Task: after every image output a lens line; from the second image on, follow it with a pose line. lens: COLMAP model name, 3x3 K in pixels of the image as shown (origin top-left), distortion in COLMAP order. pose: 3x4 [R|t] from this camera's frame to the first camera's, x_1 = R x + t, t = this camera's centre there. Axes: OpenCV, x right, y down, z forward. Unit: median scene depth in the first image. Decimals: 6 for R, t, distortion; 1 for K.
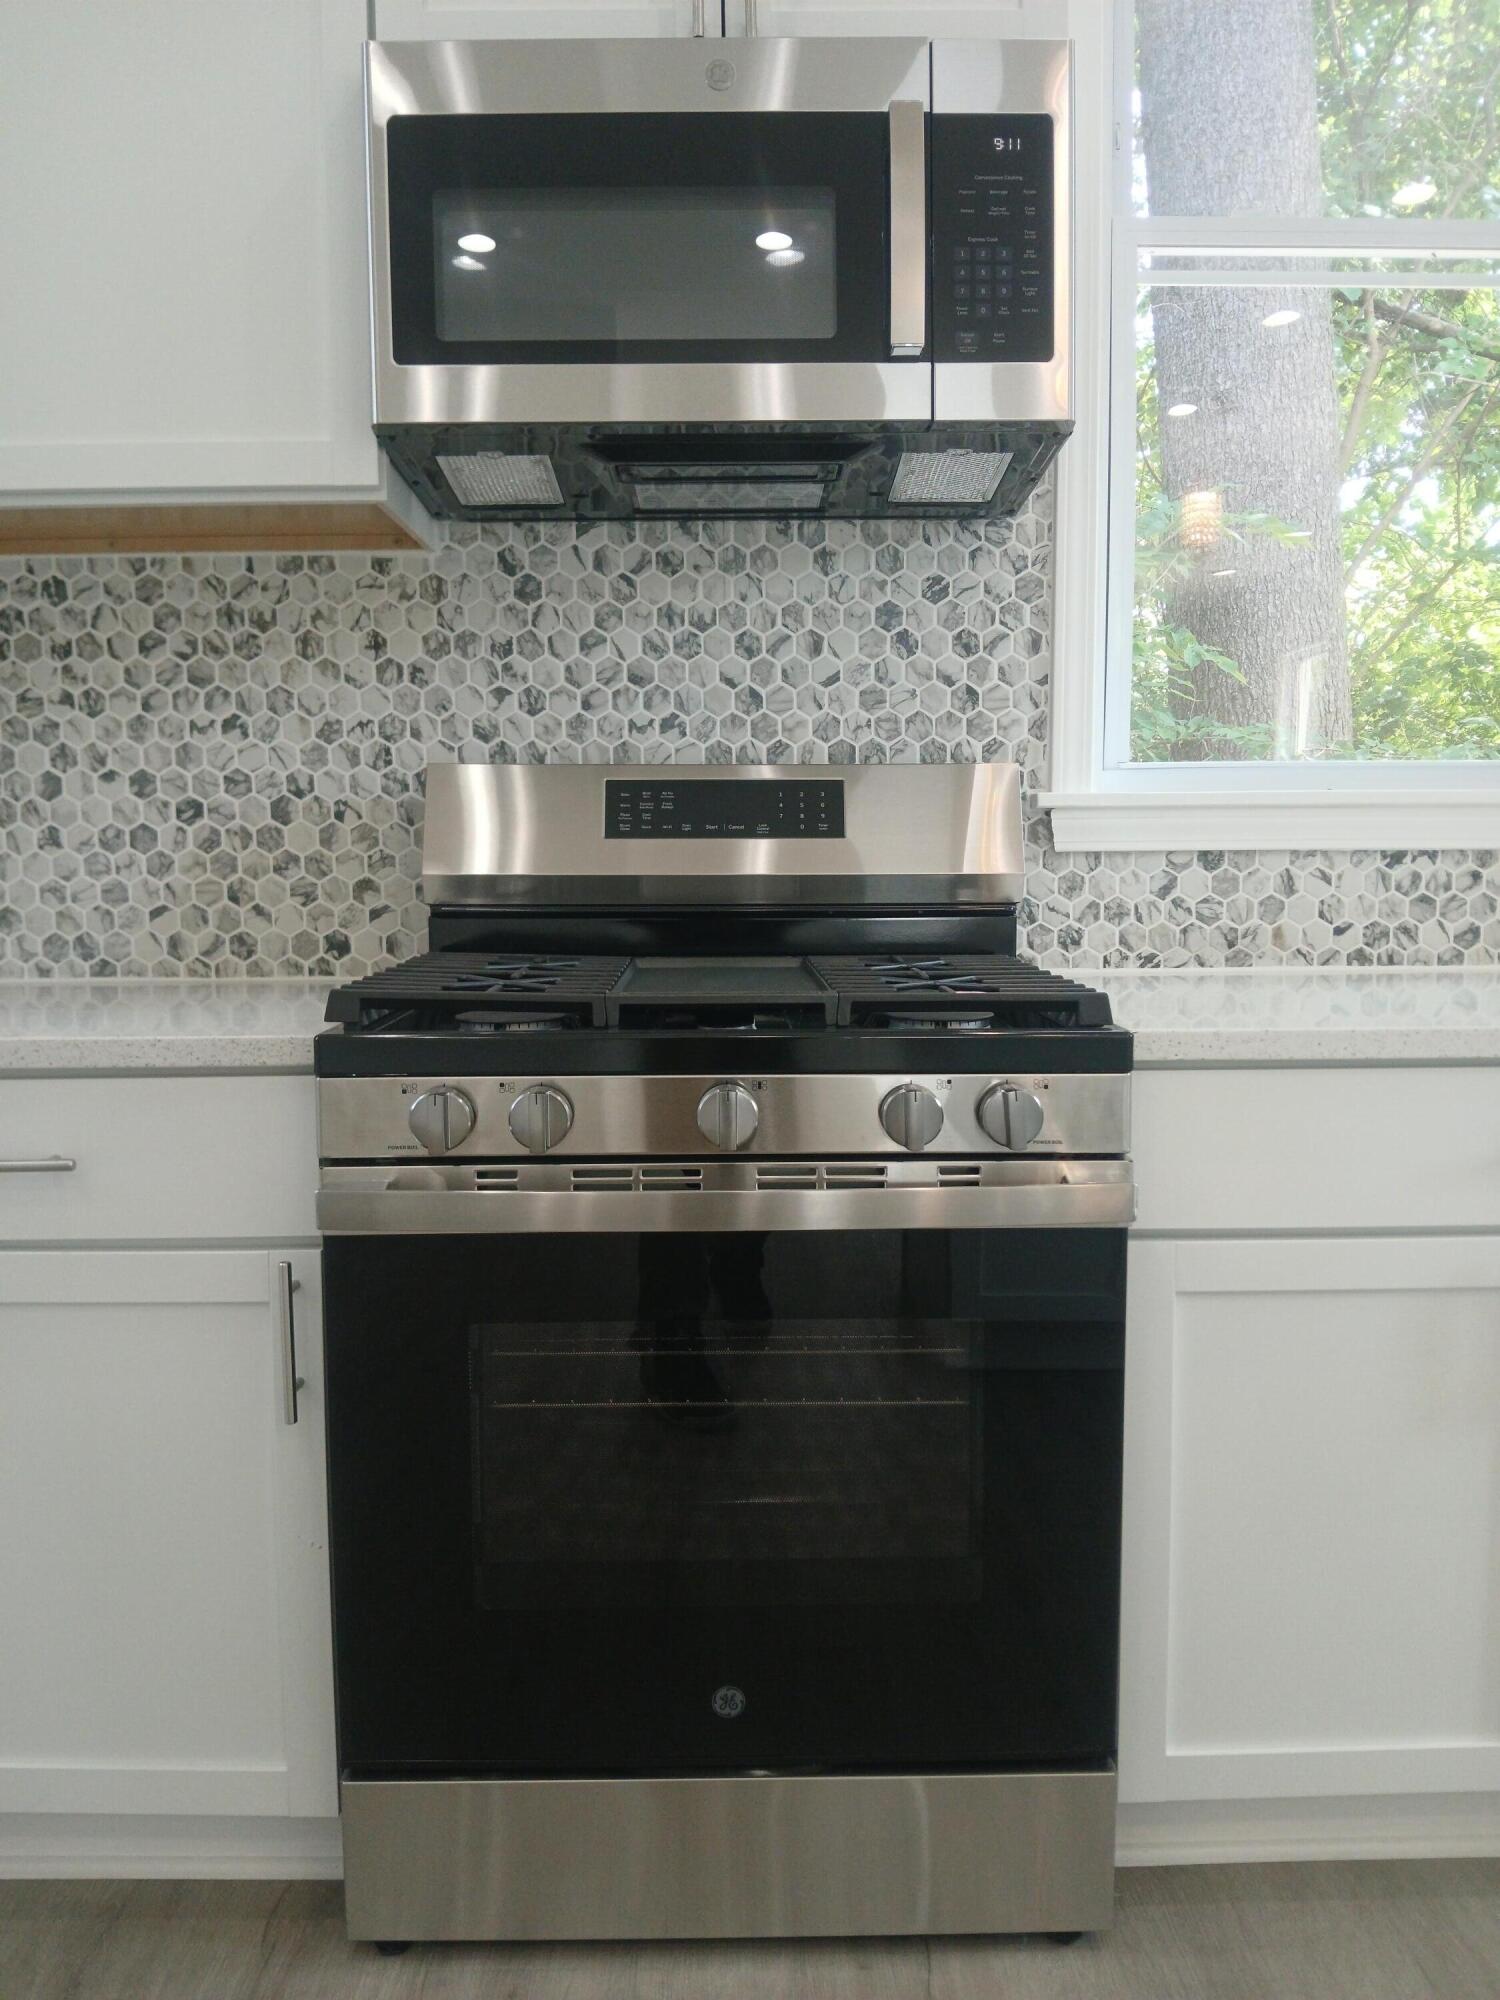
lens RADIAL K [[1541.6, 0, 770.5], [0, 1541.6, 1014.3], [0, 0, 1]] dist [0.054089, -0.114852]
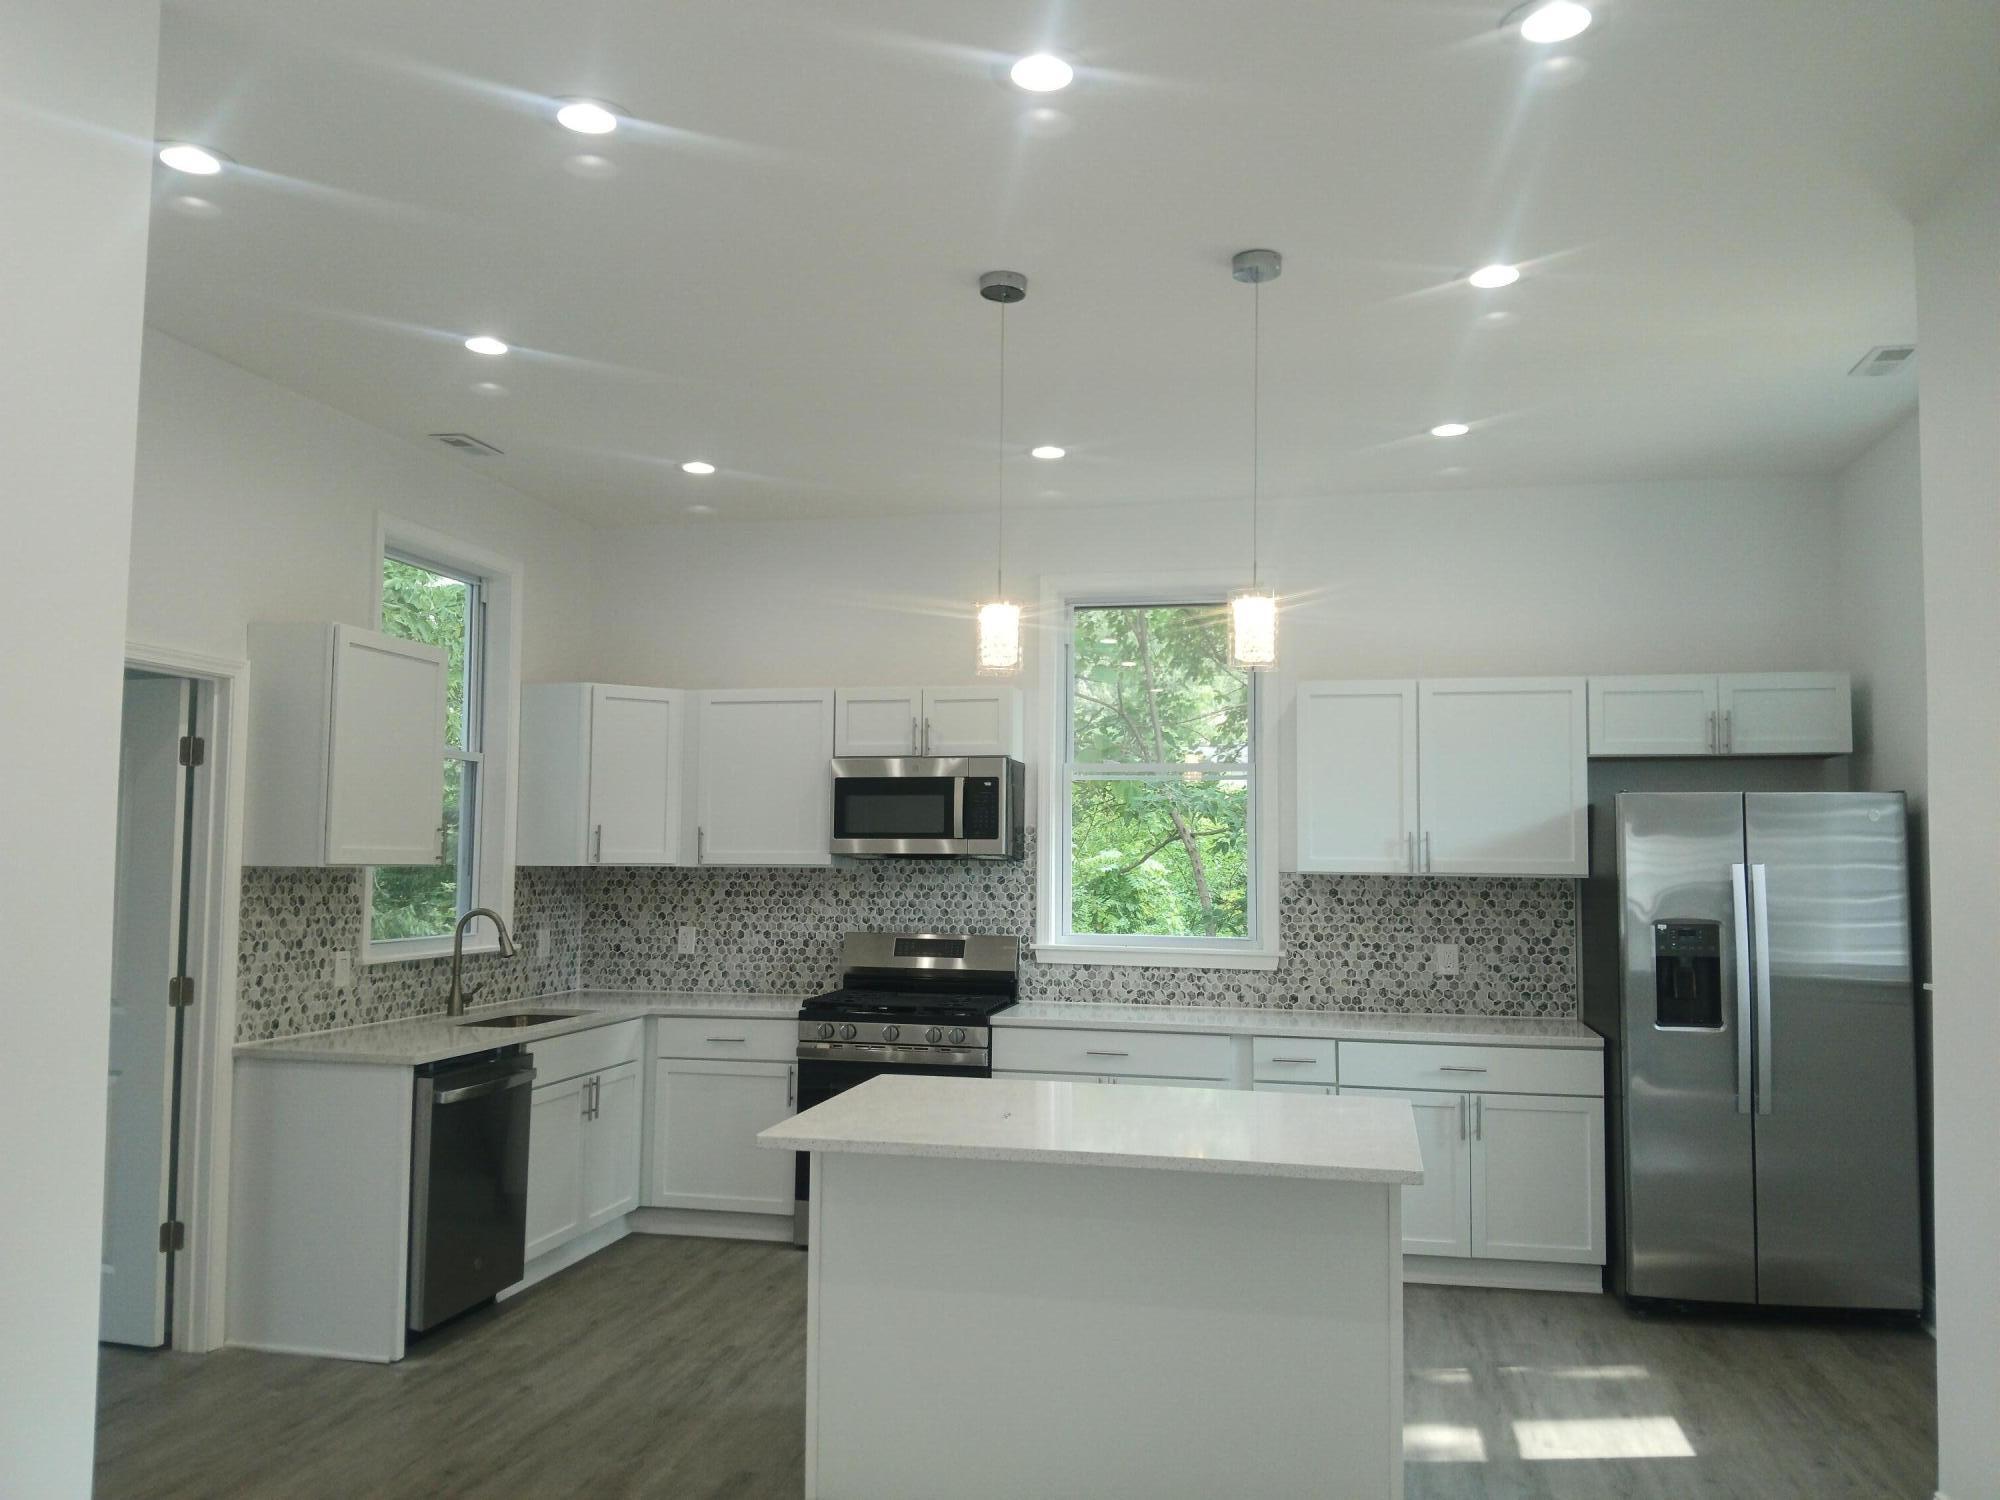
lens RADIAL K [[1541.6, 0, 980.6], [0, 1541.6, 756.7], [0, 0, 1]] dist [0.054089, -0.114852]
pose [[0.967999, -0.000132, -0.250952, 0.869039], [-0.043777, 0.984578, -0.169380, 0.017315], [0.247105, 0.174945, 0.953065, -2.108336]]
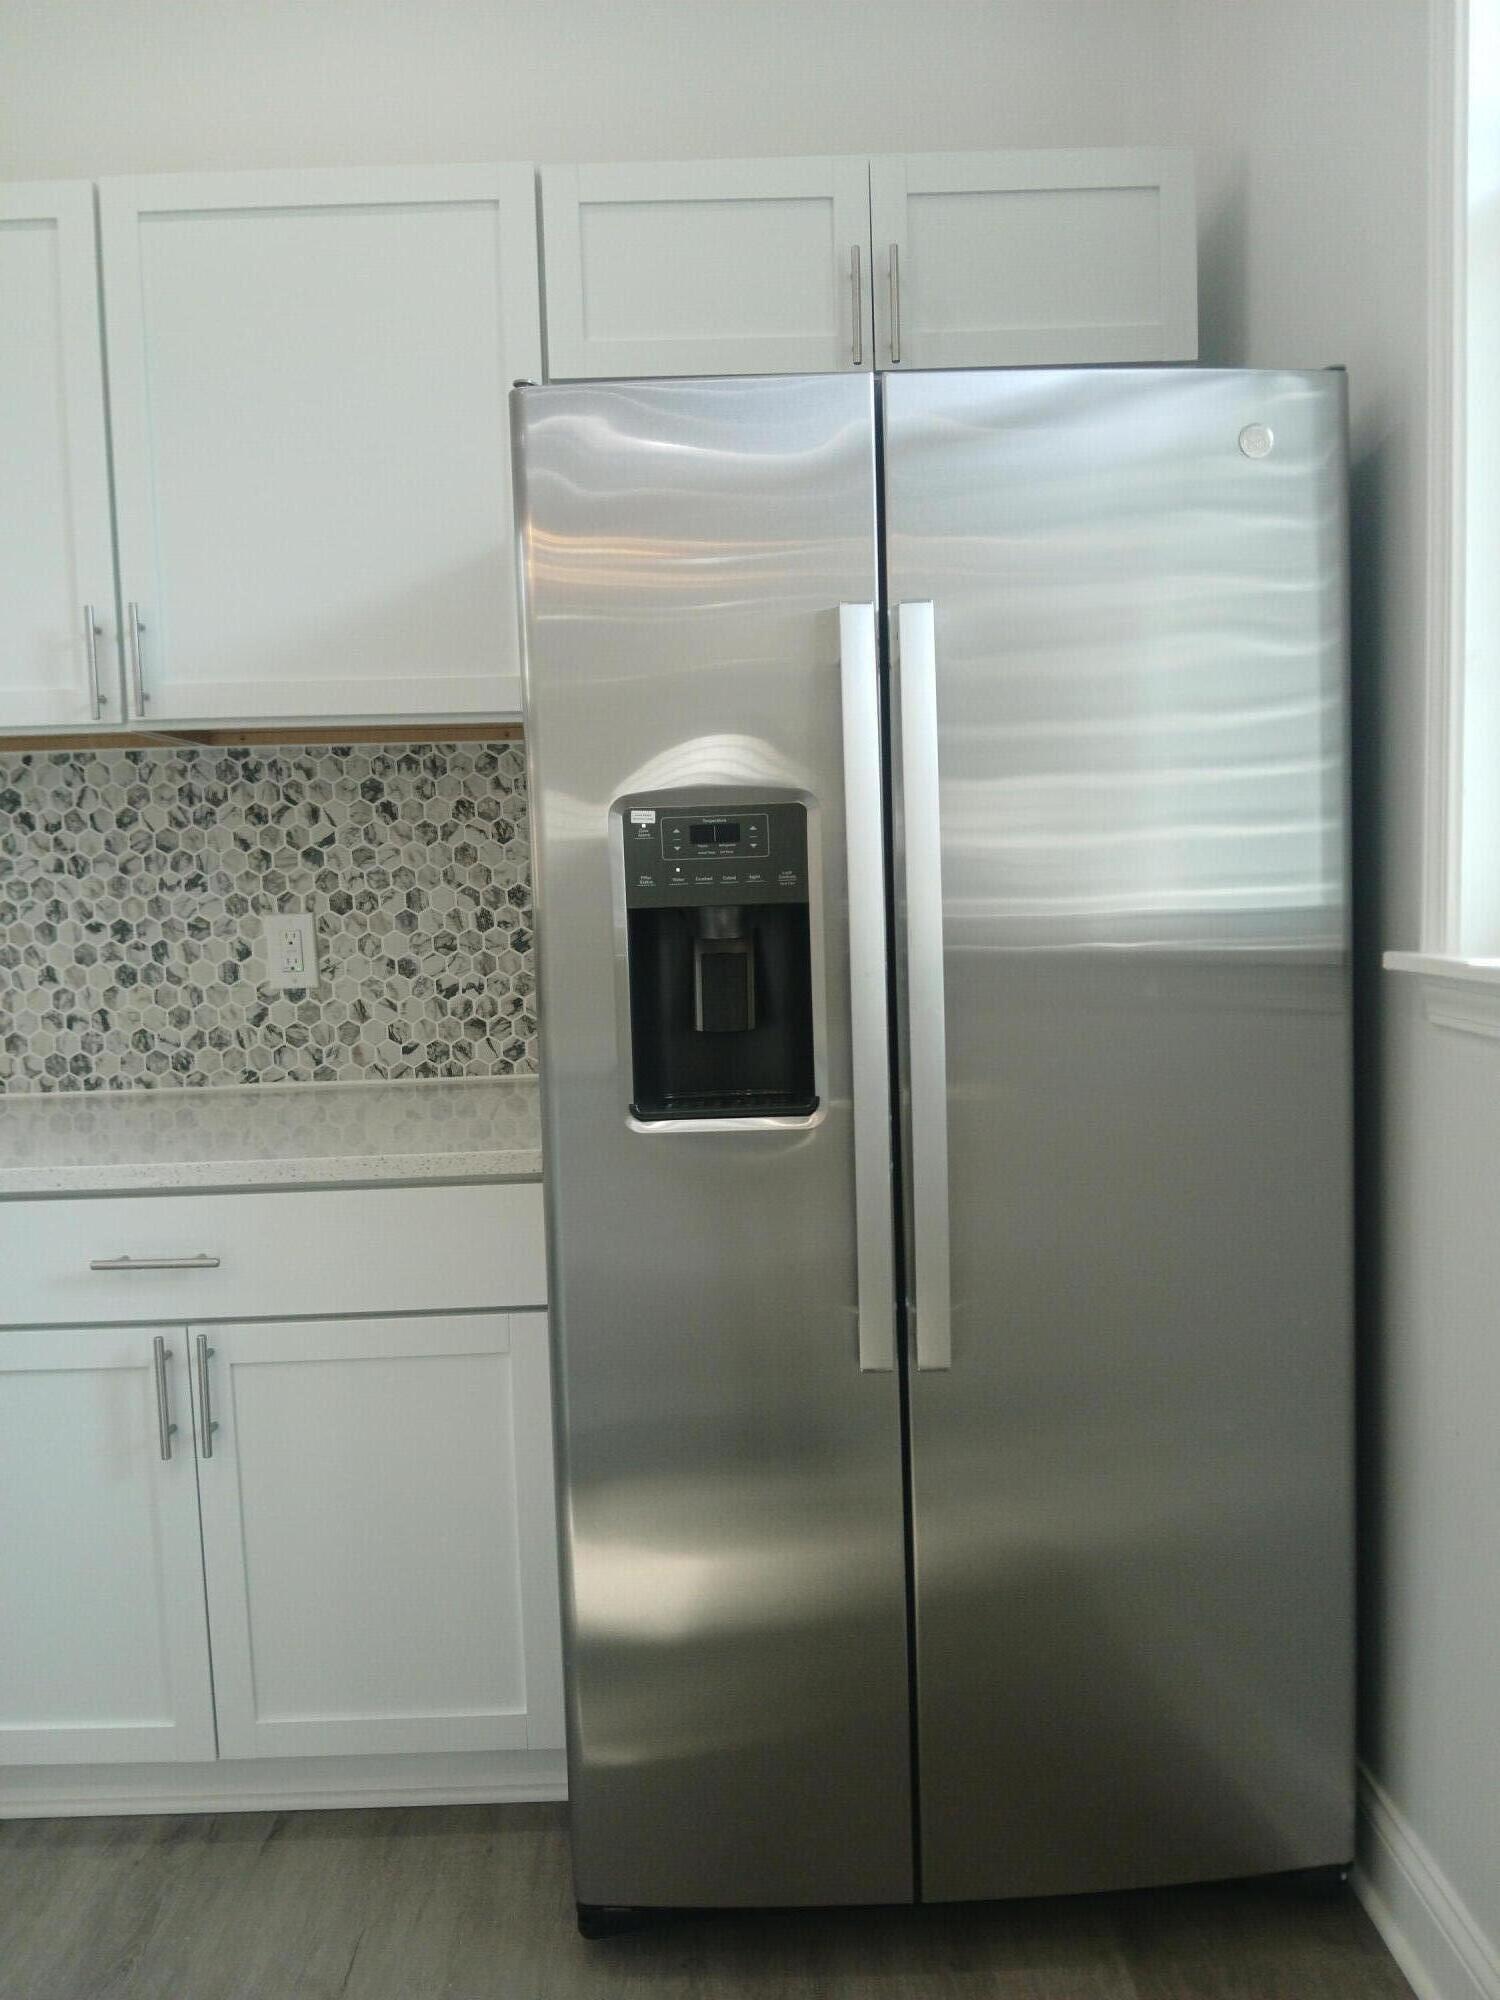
lens RADIAL K [[1541.6, 0, 762.6], [0, 1541.6, 1000.1], [0, 0, 1]] dist [0.054089, -0.114852]
pose [[0.999718, -0.021220, -0.010659, 1.374187], [0.021016, 0.999601, -0.018879, -0.073782], [0.011056, 0.018649, 0.999765, -0.193592]]
